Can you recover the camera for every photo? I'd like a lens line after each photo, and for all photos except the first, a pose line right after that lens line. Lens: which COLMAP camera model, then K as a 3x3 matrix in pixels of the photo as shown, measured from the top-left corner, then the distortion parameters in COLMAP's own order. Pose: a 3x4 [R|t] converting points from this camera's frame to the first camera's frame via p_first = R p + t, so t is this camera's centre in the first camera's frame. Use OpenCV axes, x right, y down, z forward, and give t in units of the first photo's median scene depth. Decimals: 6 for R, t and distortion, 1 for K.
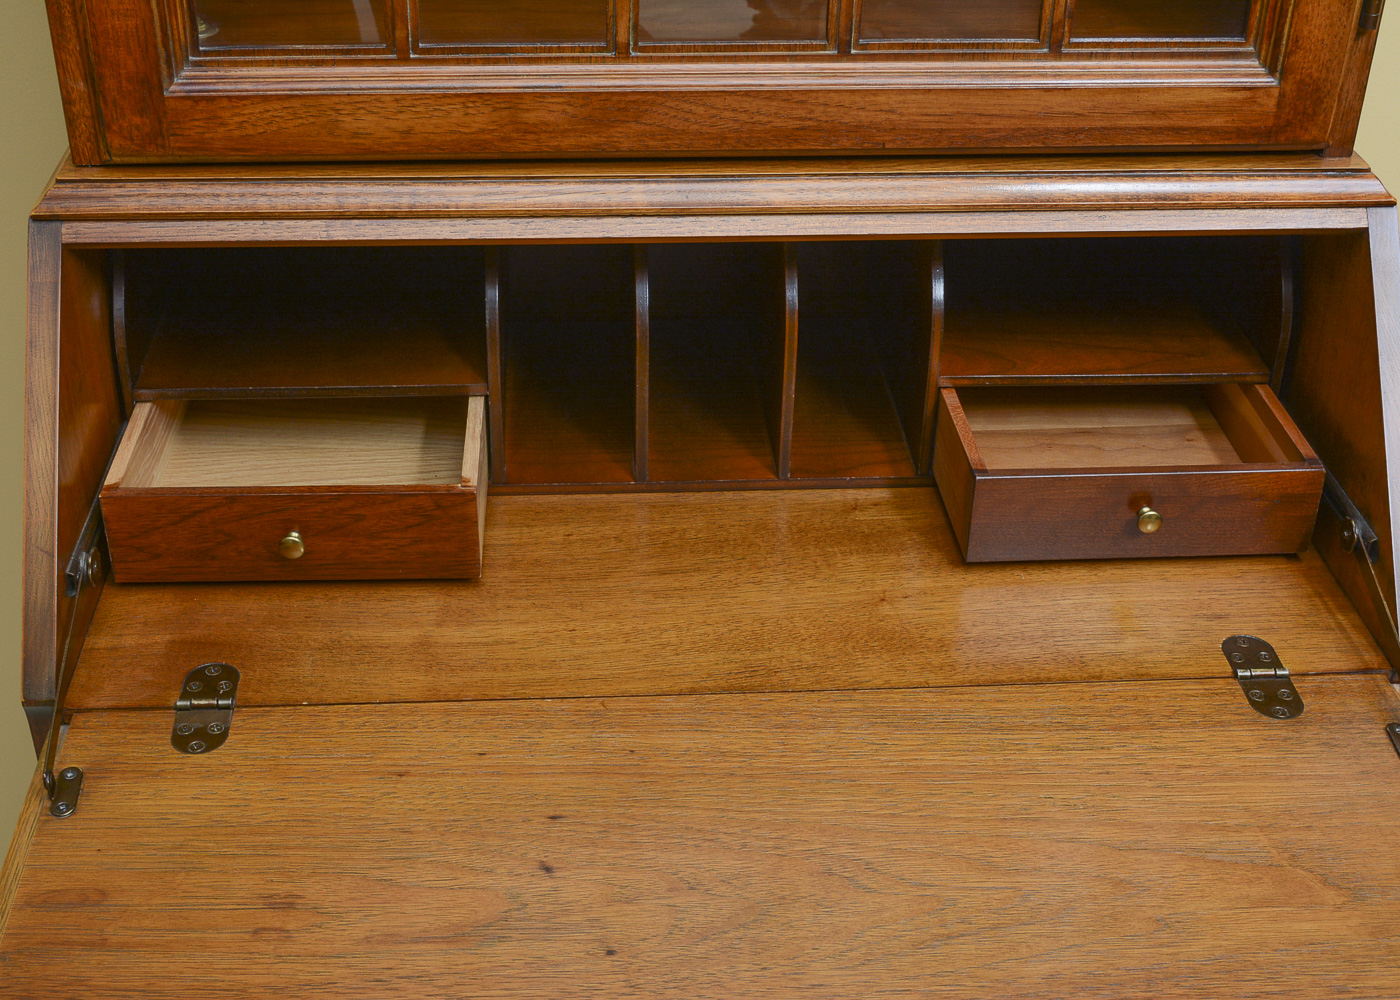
lens RADIAL K [[1844.2, 0, 700.0], [0, 1844.2, 500.0], [0, 0, 1]] dist [-0.033141, -0.018848]
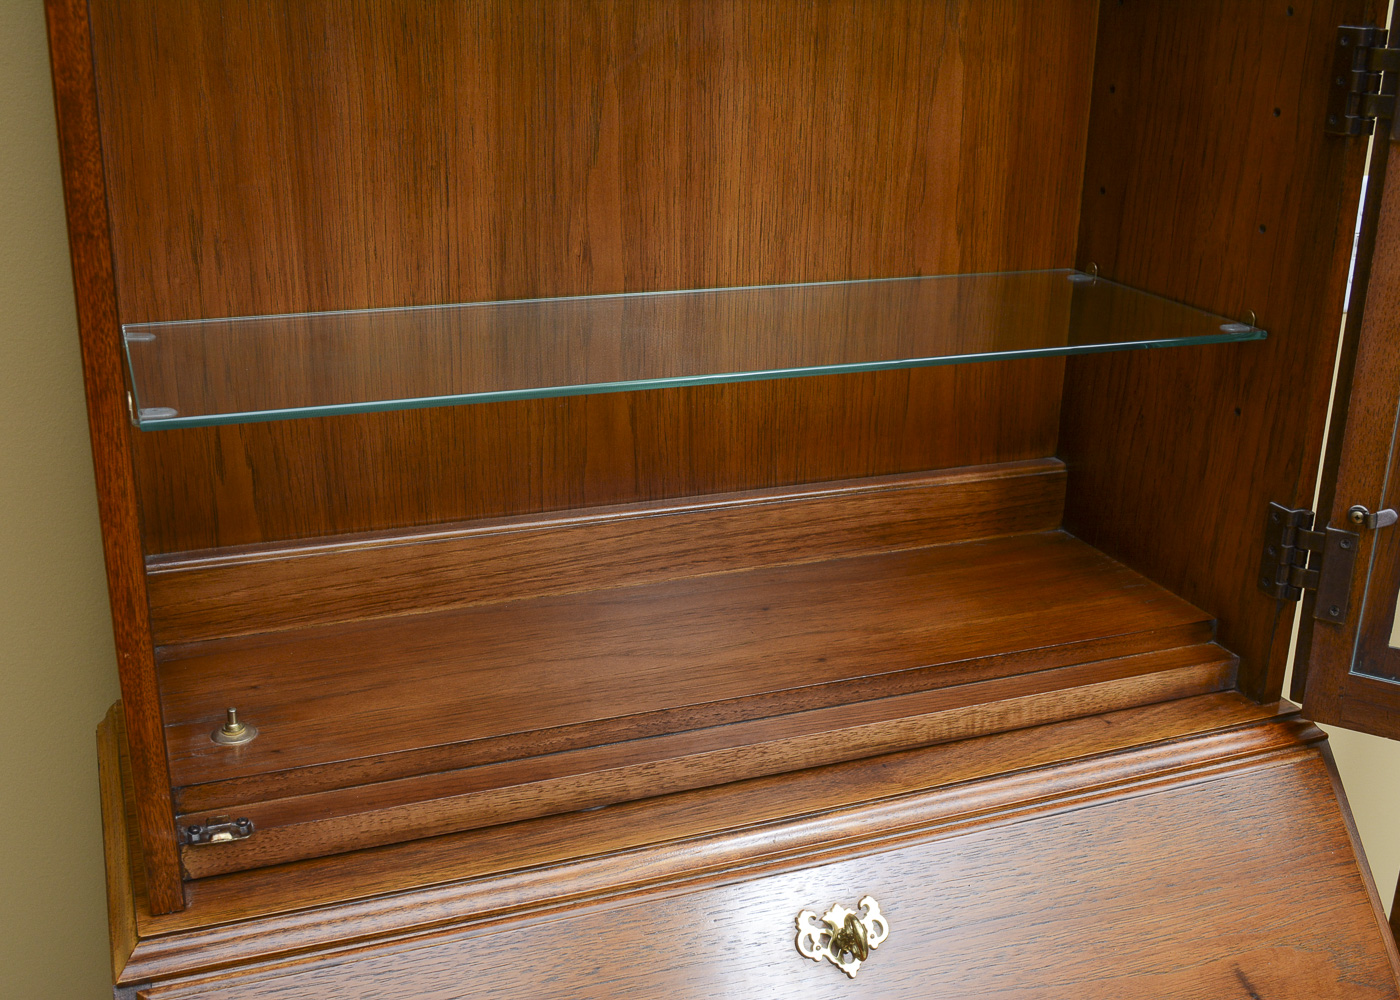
lens RADIAL K [[1532.8, 0, 700.0], [0, 1532.8, 500.0], [0, 0, 1]] dist [-0.060695, 0.002016]
pose [[0.952576, -0.100797, 0.287121, -0.278603], [0.159608, 0.968839, -0.189408, -0.198332], [-0.259083, 0.226252, 0.938981, 0.167655]]
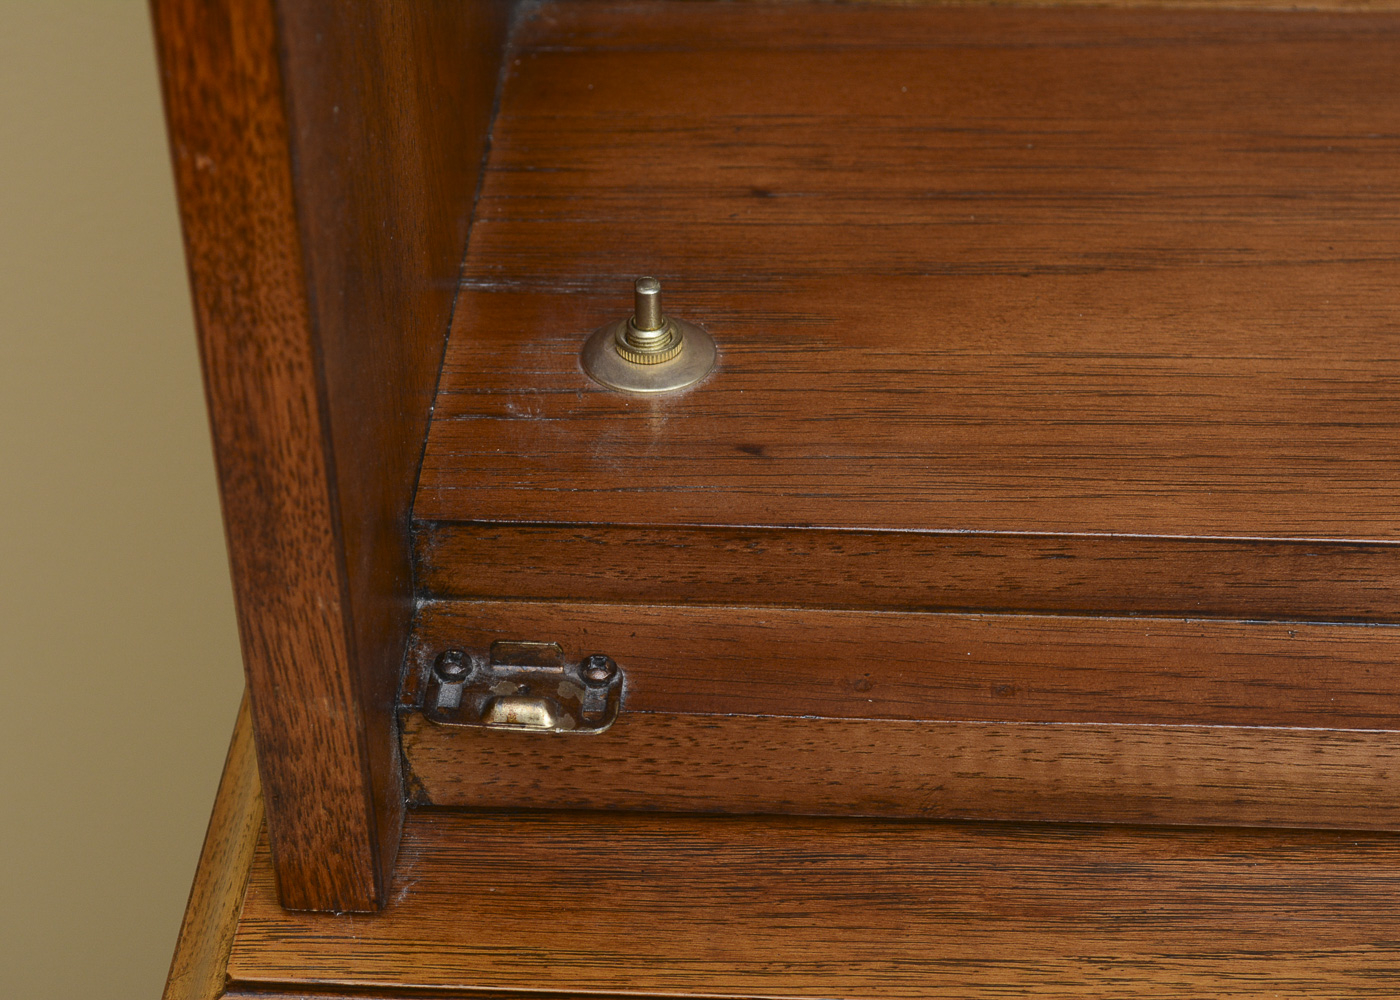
lens RADIAL K [[3166.9, 0, 700.0], [0, 3166.9, 500.0], [0, 0, 1]] dist [0.034856, -0.003800]
pose [[0.990736, 0.051198, -0.125781, -0.212645], [-0.039161, 0.994574, 0.096375, -0.305337], [0.130033, -0.090556, 0.987366, 0.503090]]
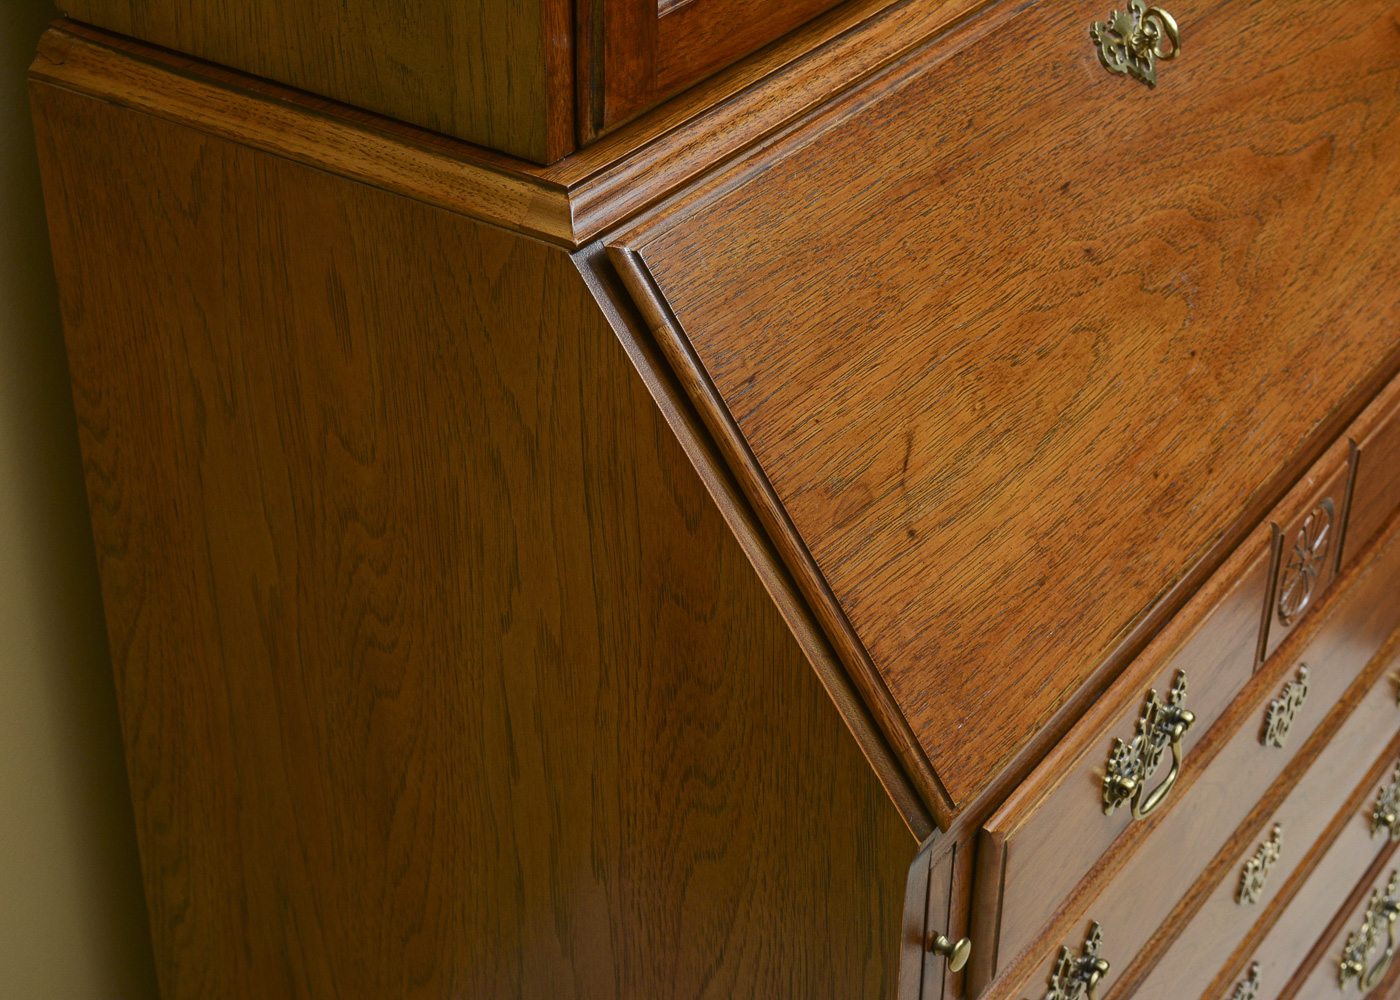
lens RADIAL K [[2460.2, 0, 700.0], [0, 2460.2, 500.0], [0, 0, 1]] dist [0.003473, 0.002426]
pose [[0.624694, -0.428443, 0.652835, -0.964389], [0.412003, 0.891040, 0.190529, -0.224573], [-0.663333, 0.149947, 0.733148, 0.314161]]
